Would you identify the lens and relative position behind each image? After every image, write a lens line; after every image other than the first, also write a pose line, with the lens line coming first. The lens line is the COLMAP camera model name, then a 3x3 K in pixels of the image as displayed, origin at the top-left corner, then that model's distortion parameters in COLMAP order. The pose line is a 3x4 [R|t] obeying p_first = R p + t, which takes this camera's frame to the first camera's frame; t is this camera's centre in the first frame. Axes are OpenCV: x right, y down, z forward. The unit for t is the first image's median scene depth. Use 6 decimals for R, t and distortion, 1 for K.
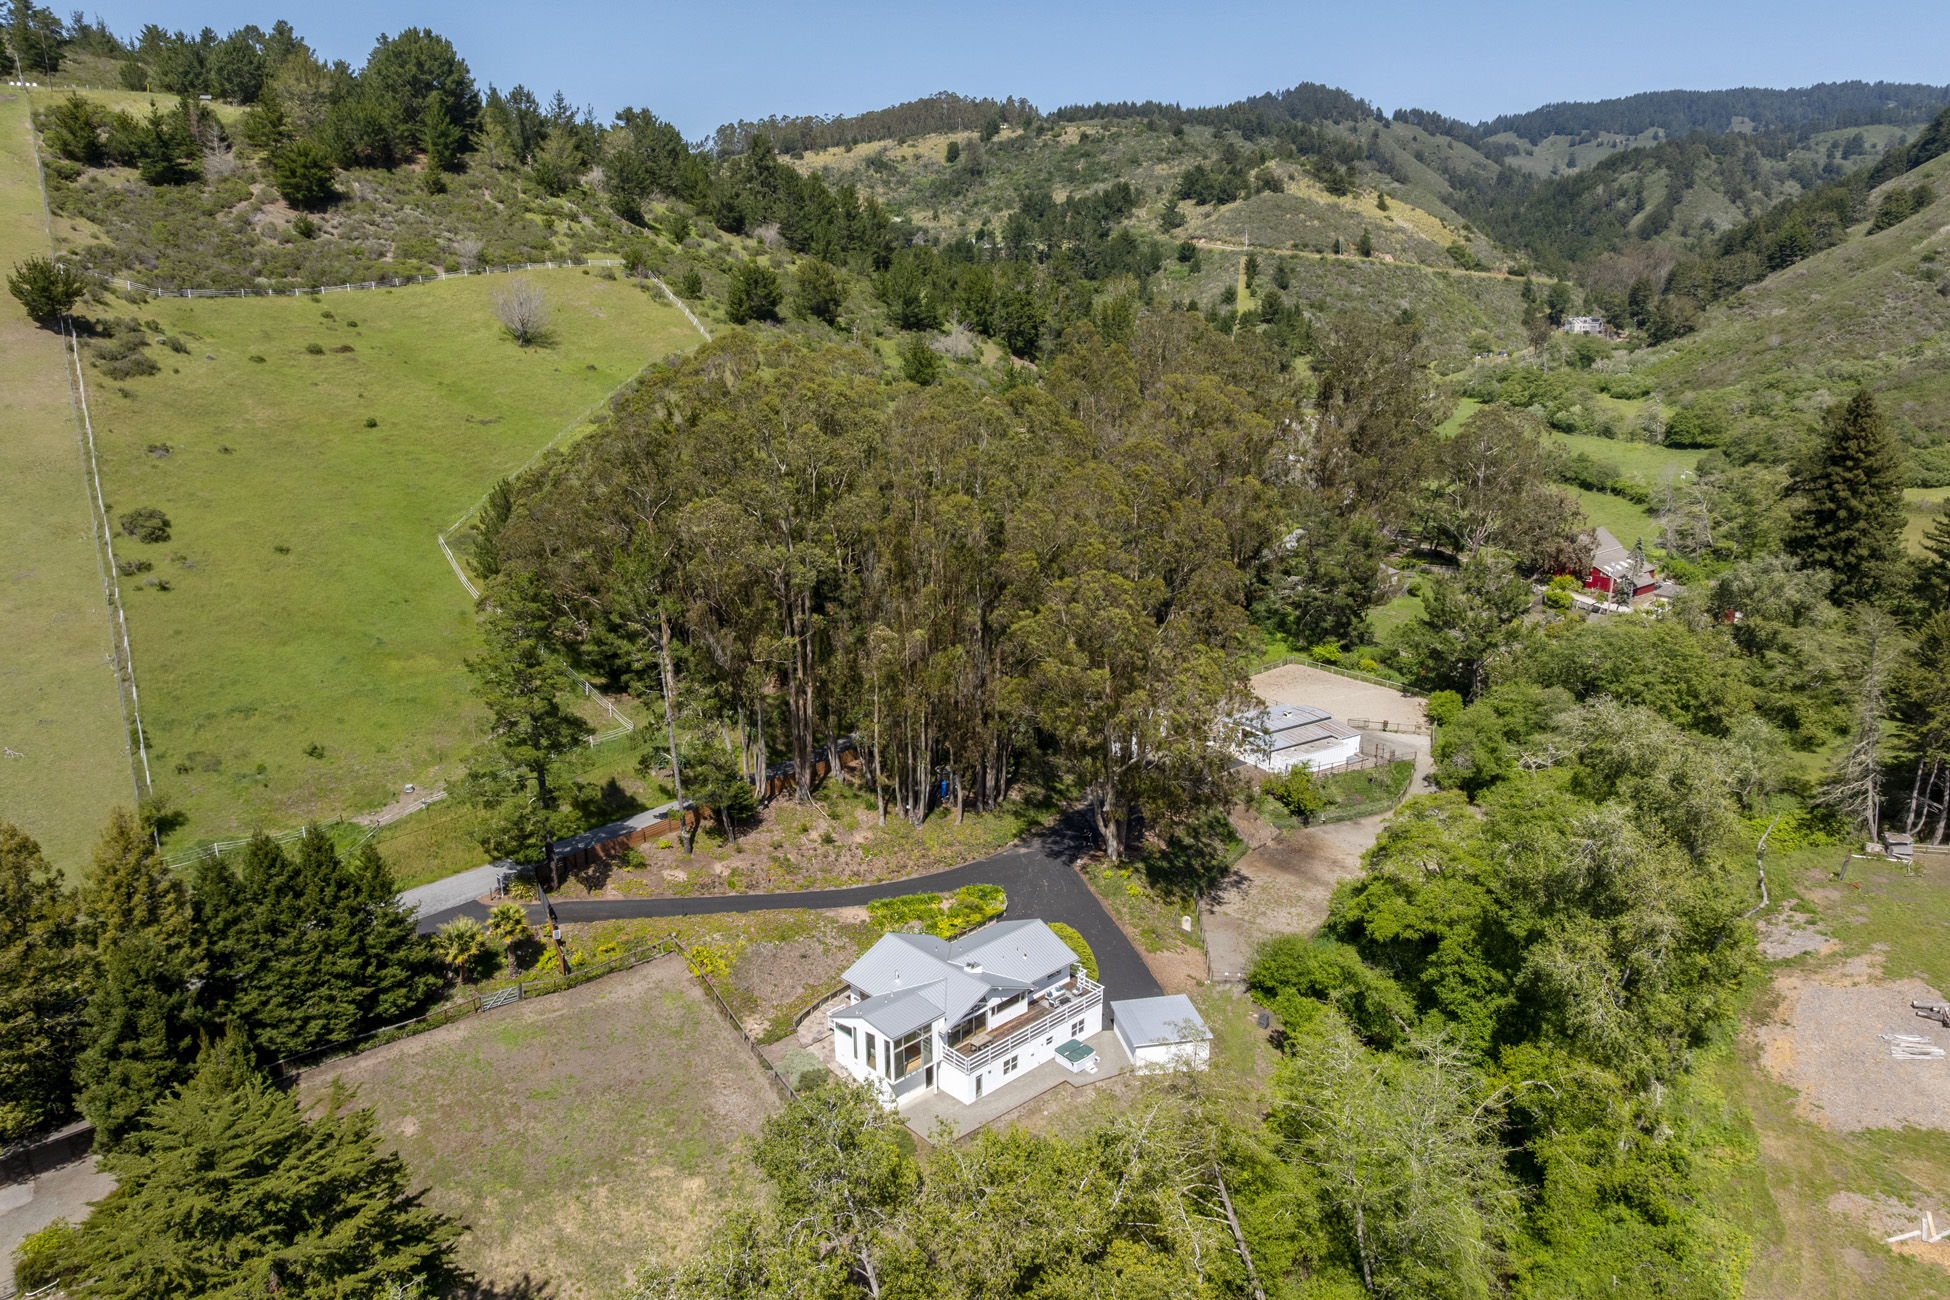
lens RADIAL K [[1358.2, 0, 975.5], [0, 1358.2, 652.7], [0, 0, 1]] dist [-0.017136, -0.001838]
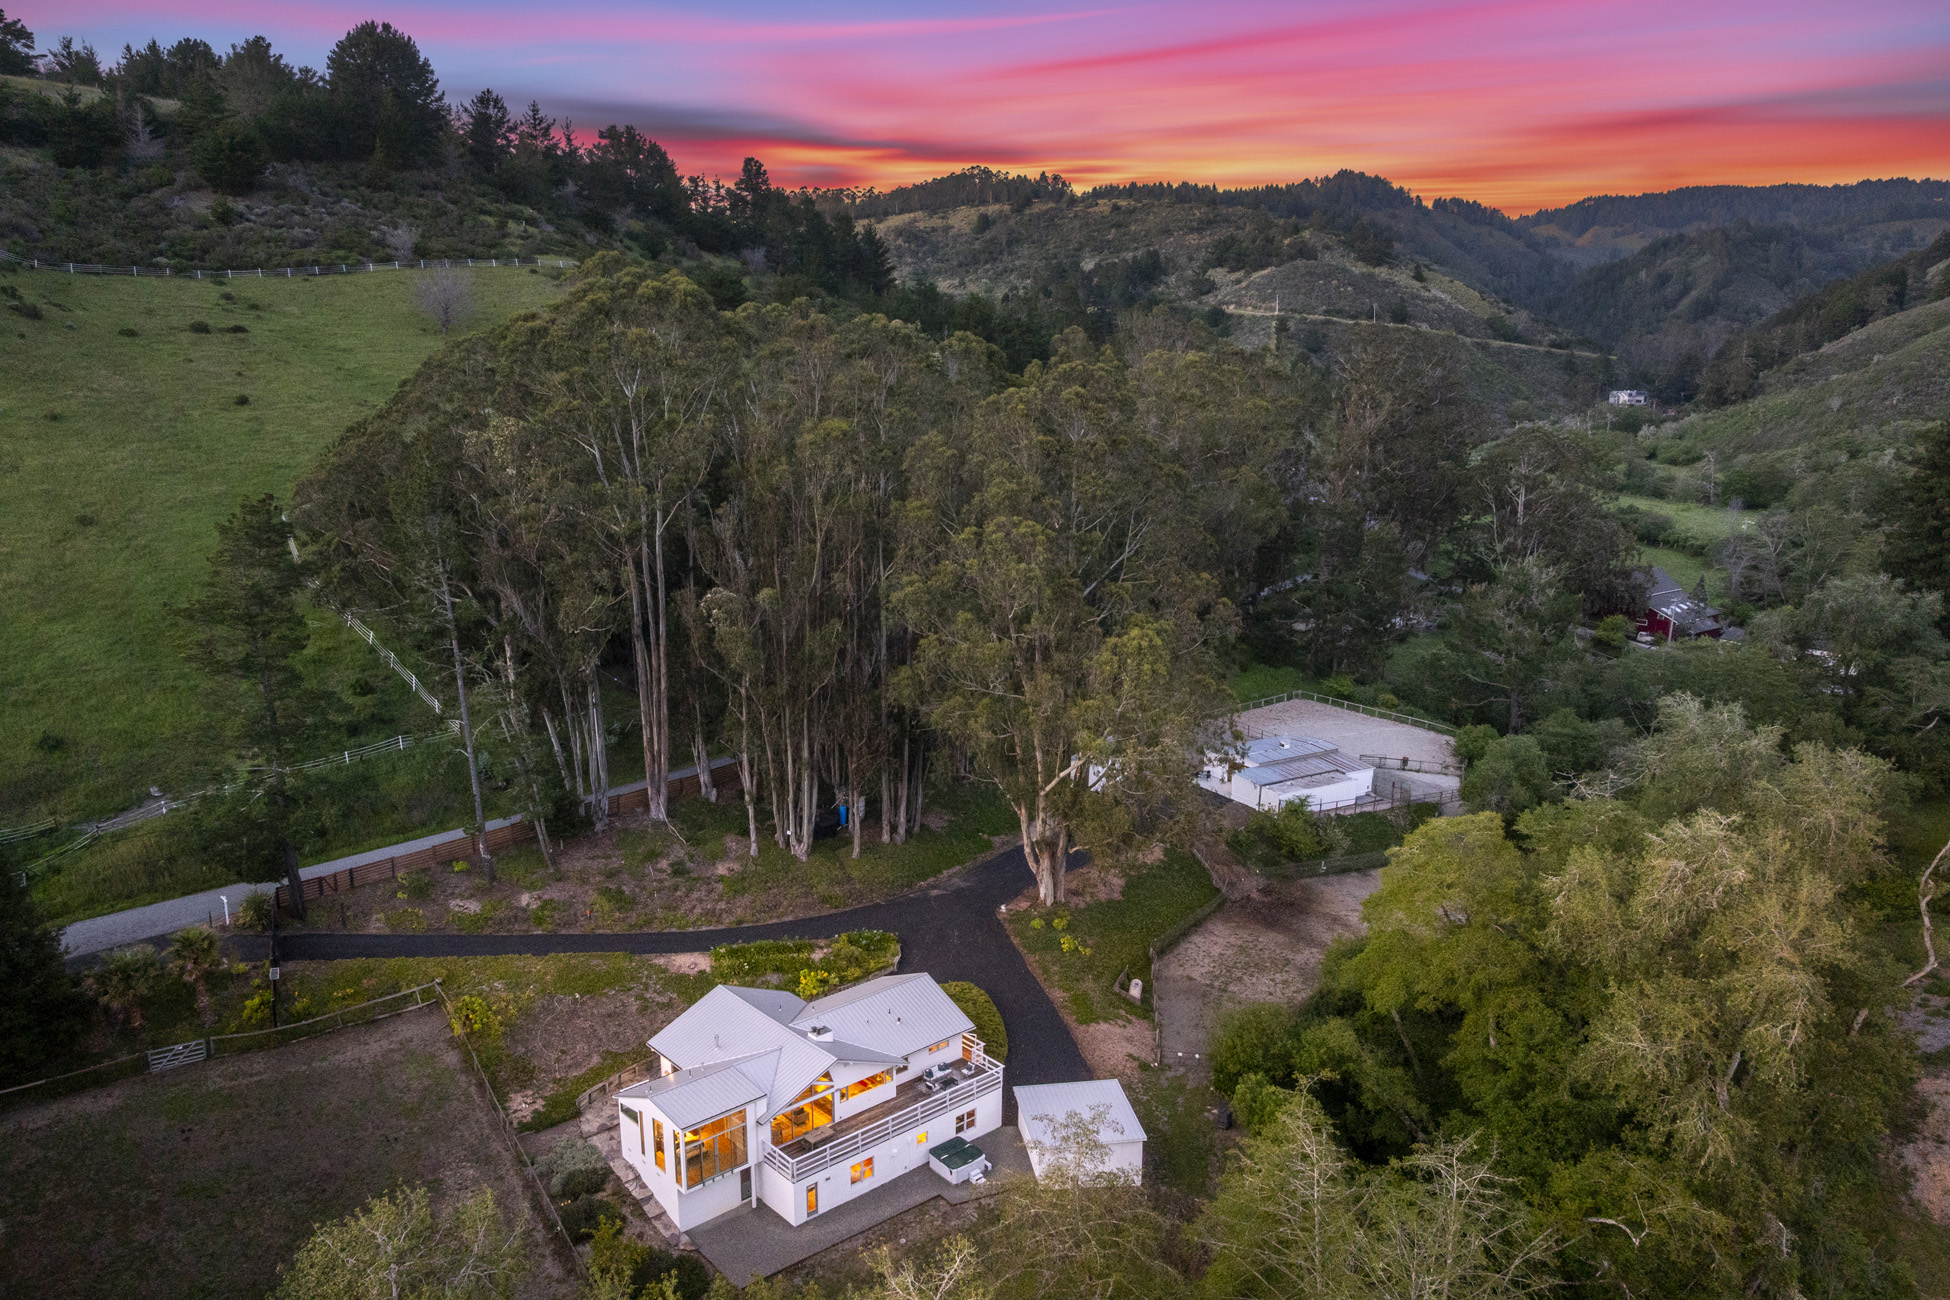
lens RADIAL K [[1356.2, 0, 972.9], [0, 1356.2, 676.1], [0, 0, 1]] dist [-0.023516, 0.002207]
pose [[0.999411, 0.018219, -0.029092, 0.051938], [-0.019583, 0.998688, -0.047314, 0.038036], [0.028192, 0.047856, 0.998456, 0.138905]]
